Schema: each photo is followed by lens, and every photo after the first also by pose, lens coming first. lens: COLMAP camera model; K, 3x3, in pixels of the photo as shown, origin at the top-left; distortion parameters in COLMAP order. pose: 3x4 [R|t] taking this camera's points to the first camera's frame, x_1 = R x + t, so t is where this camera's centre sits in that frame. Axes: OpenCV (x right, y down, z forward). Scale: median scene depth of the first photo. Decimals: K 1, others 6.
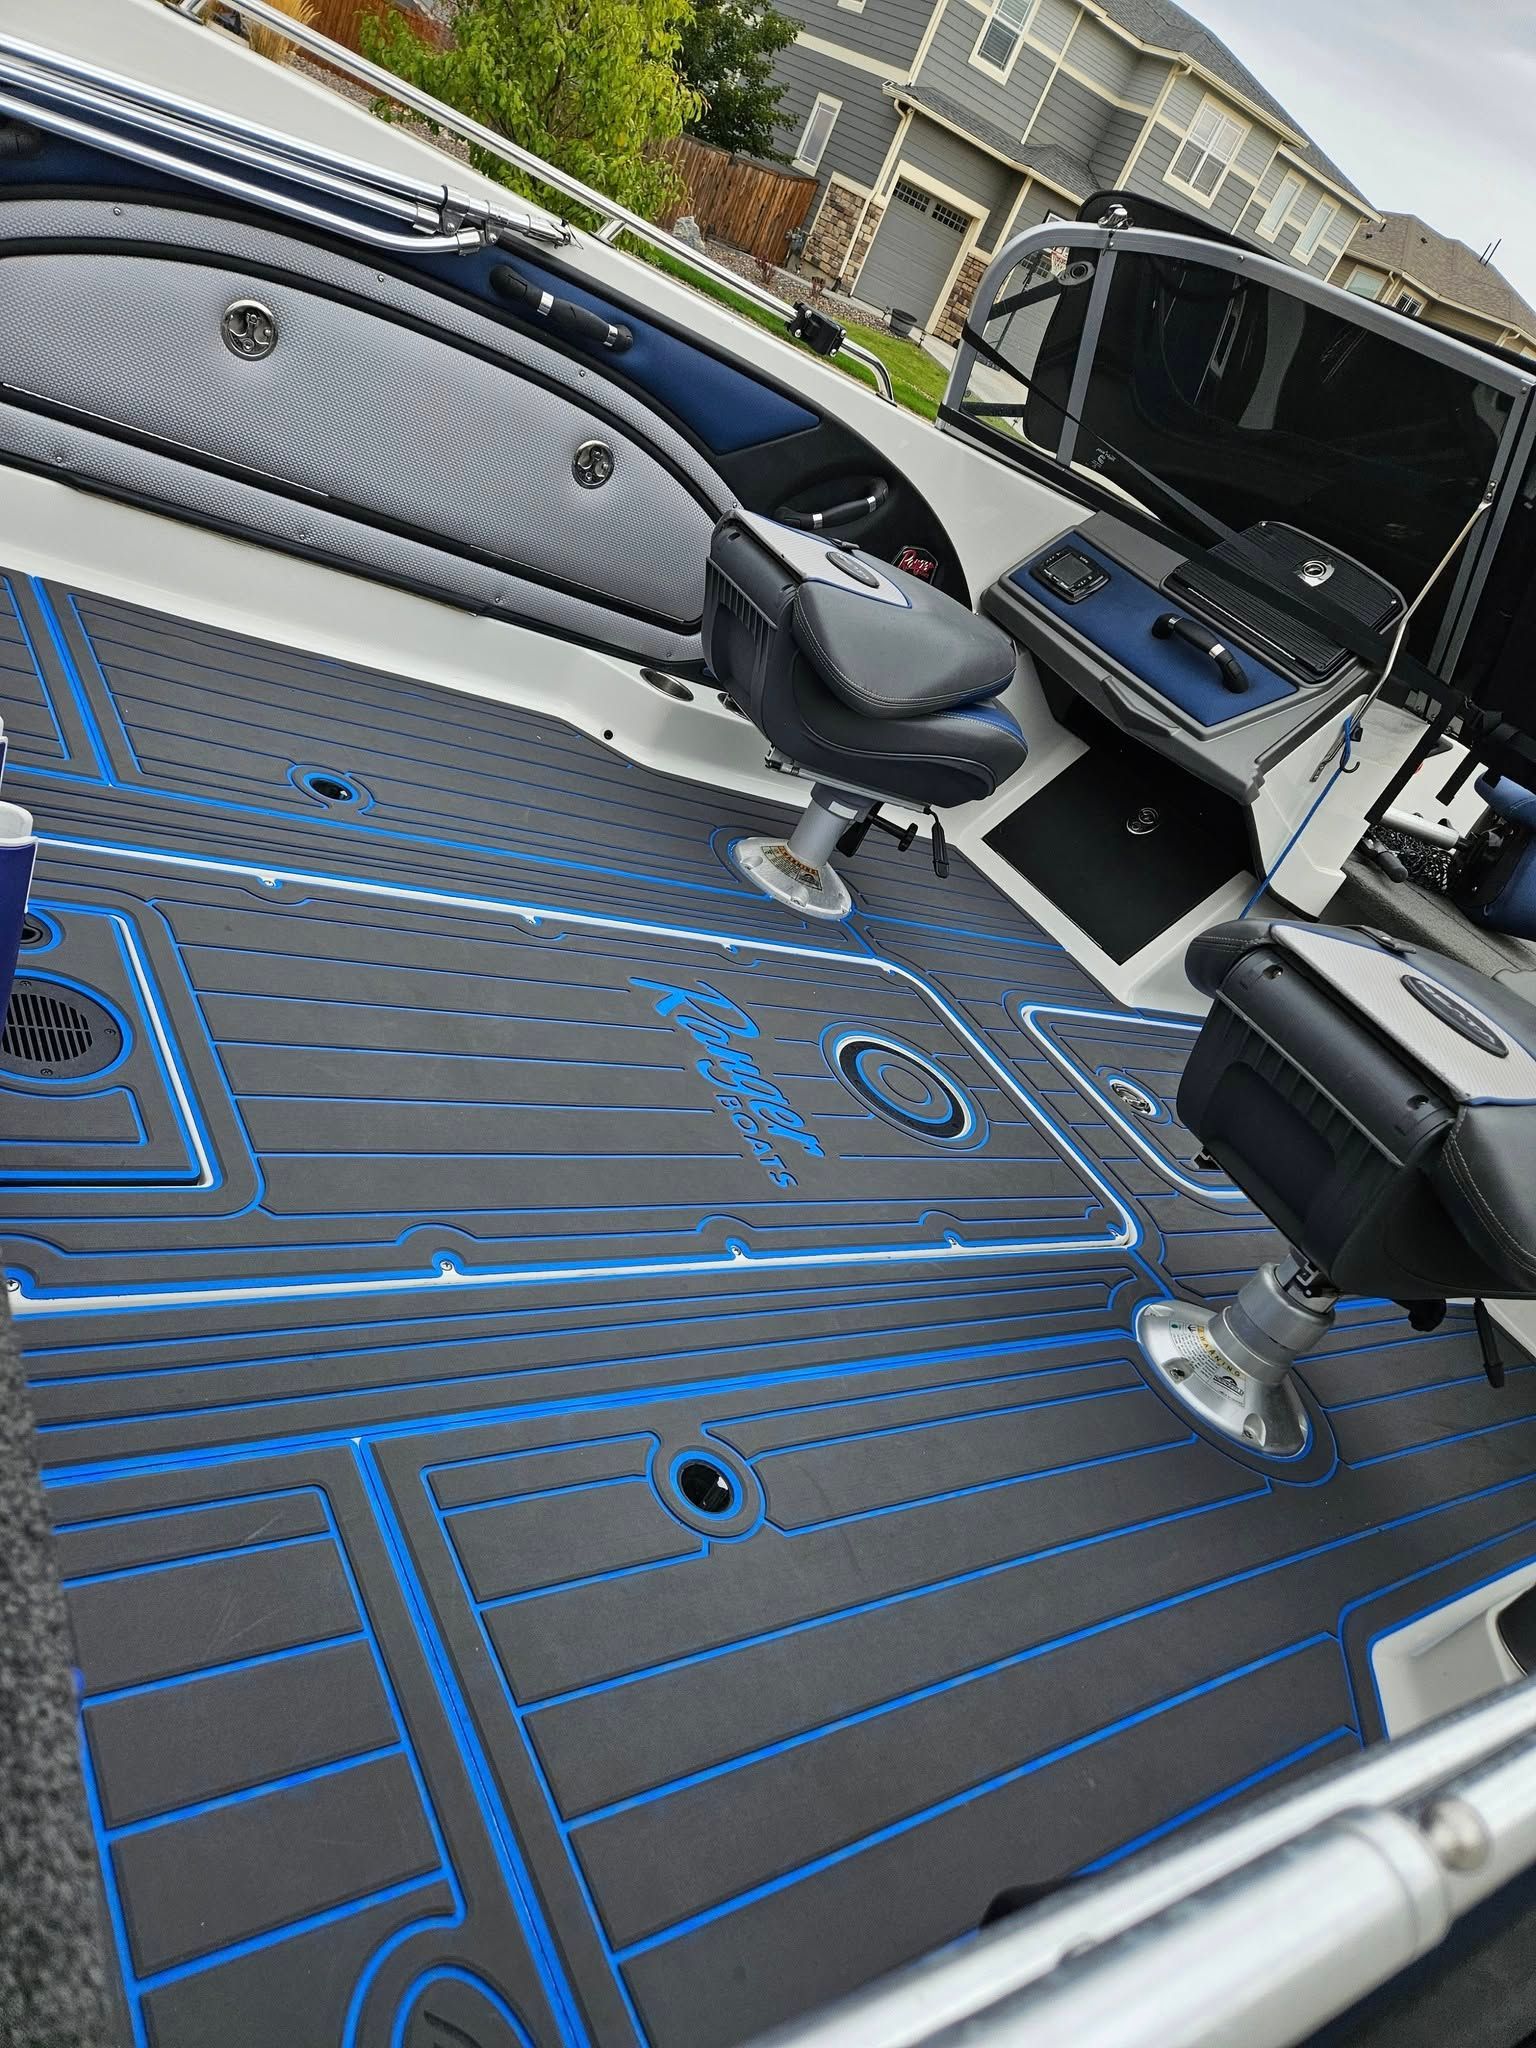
lens RADIAL K [[1350.9, 0, 778.9], [0, 1350.9, 1032.9], [0, 0, 1]] dist [0.046096, -0.027639]
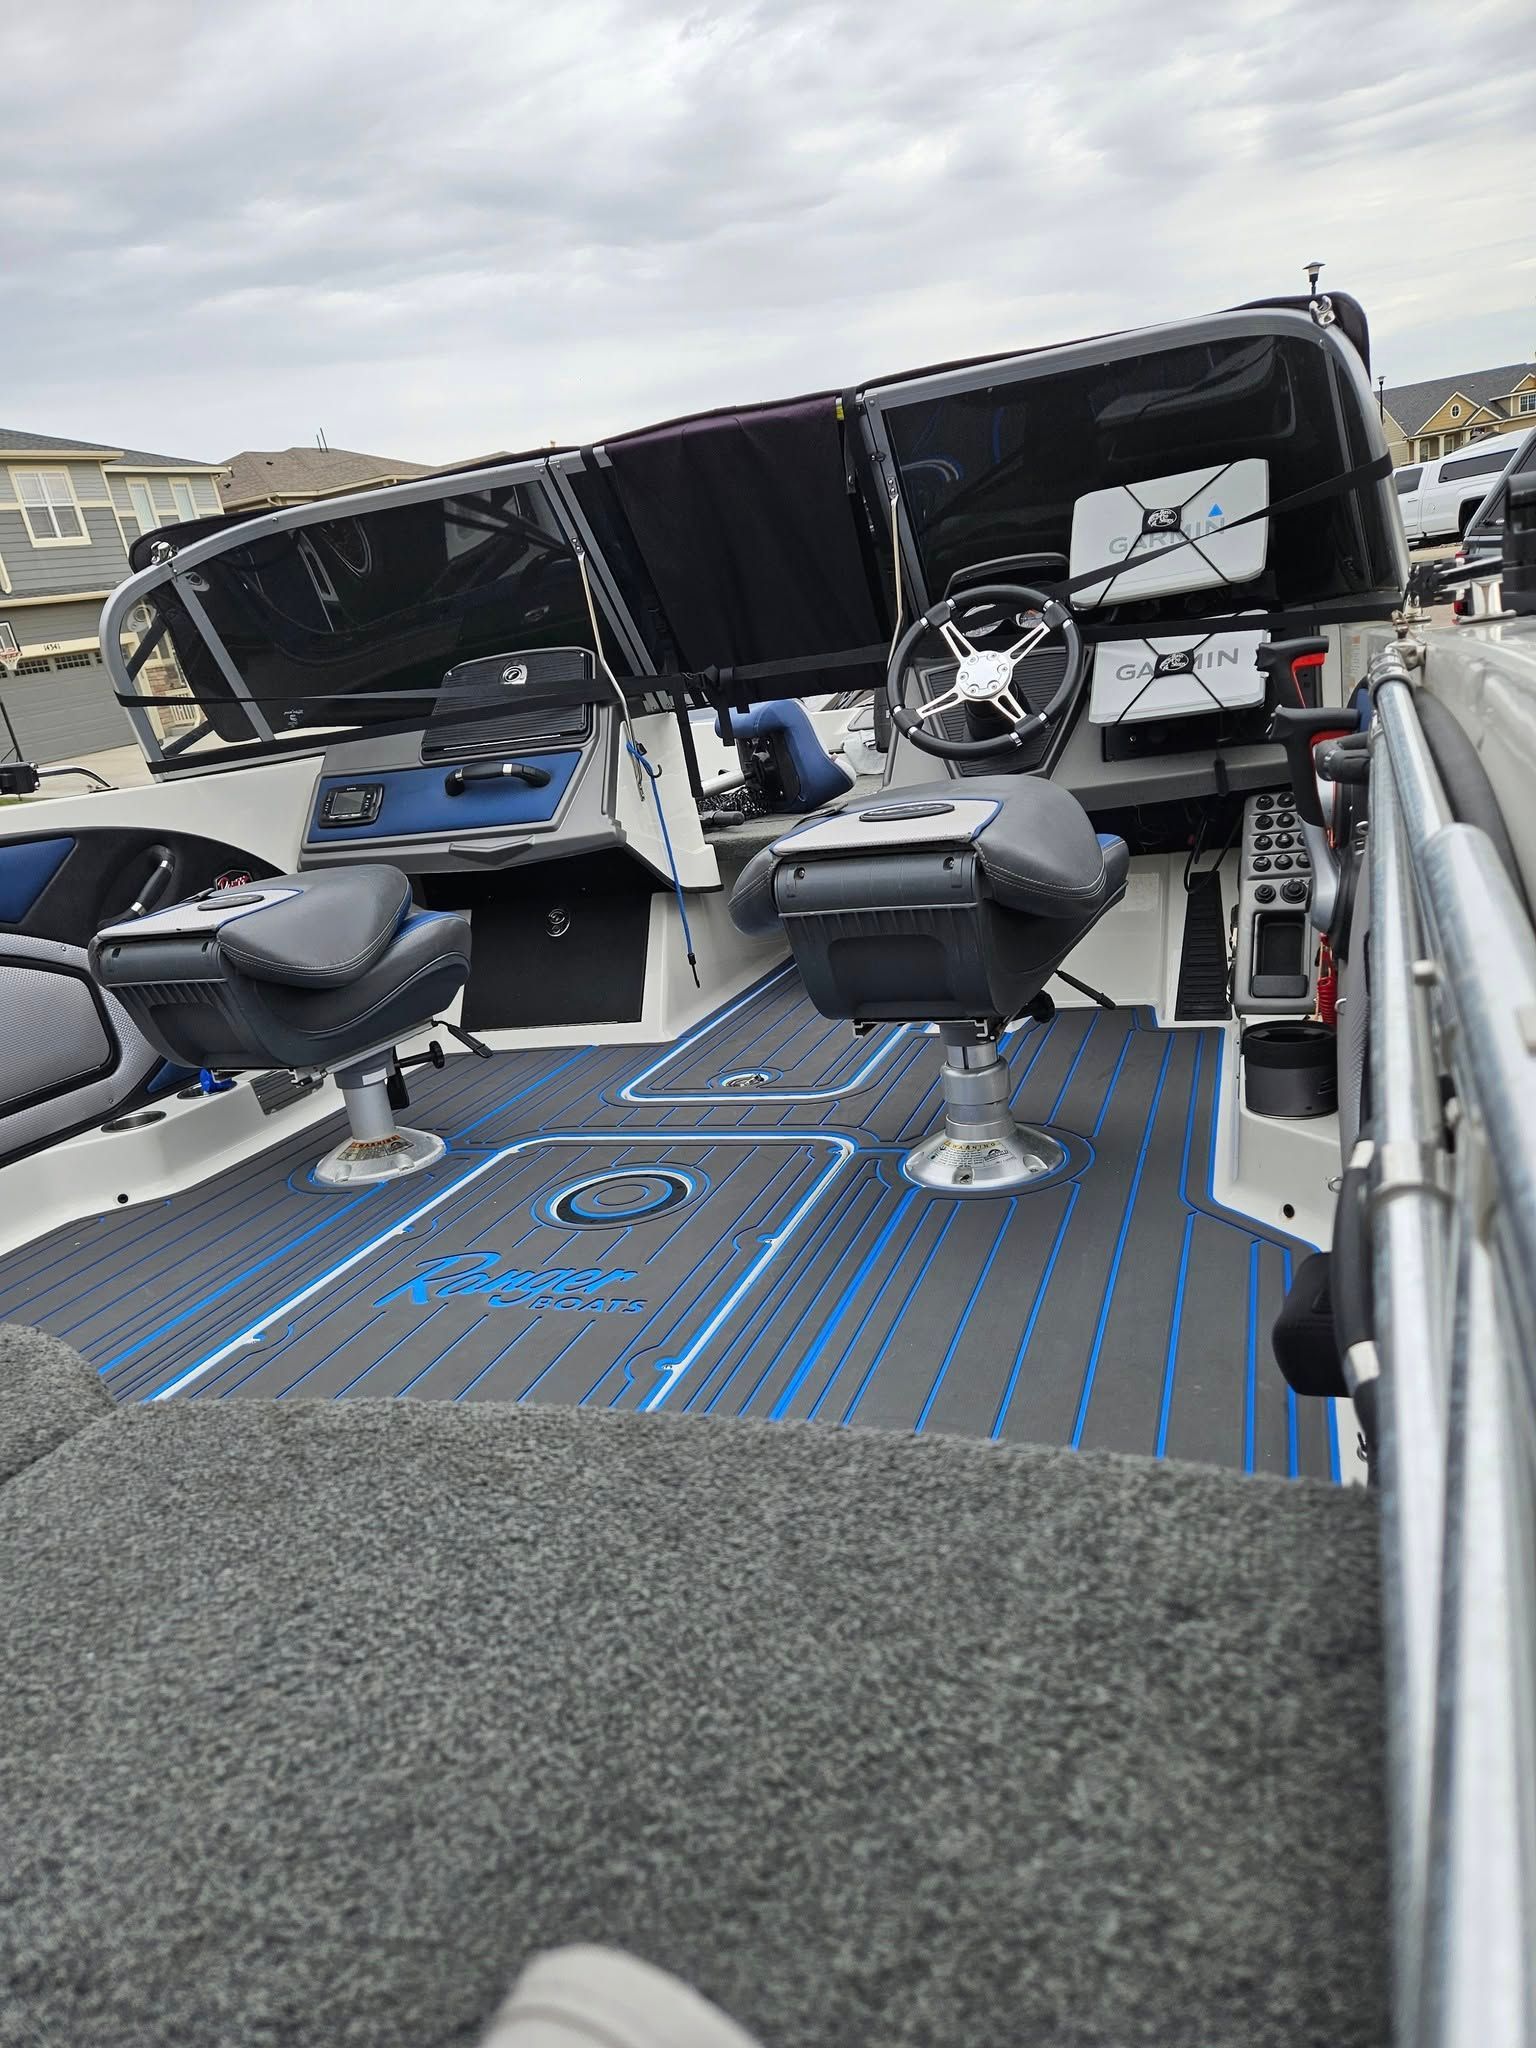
lens RADIAL K [[1350.9, 0, 757.2], [0, 1350.9, 1025.0], [0, 0, 1]] dist [0.046096, -0.027639]
pose [[0.636956, -0.665913, 0.388390, -0.132915], [0.717271, 0.696562, 0.017970, 0.001393], [-0.282504, 0.267134, 0.921320, -0.059219]]
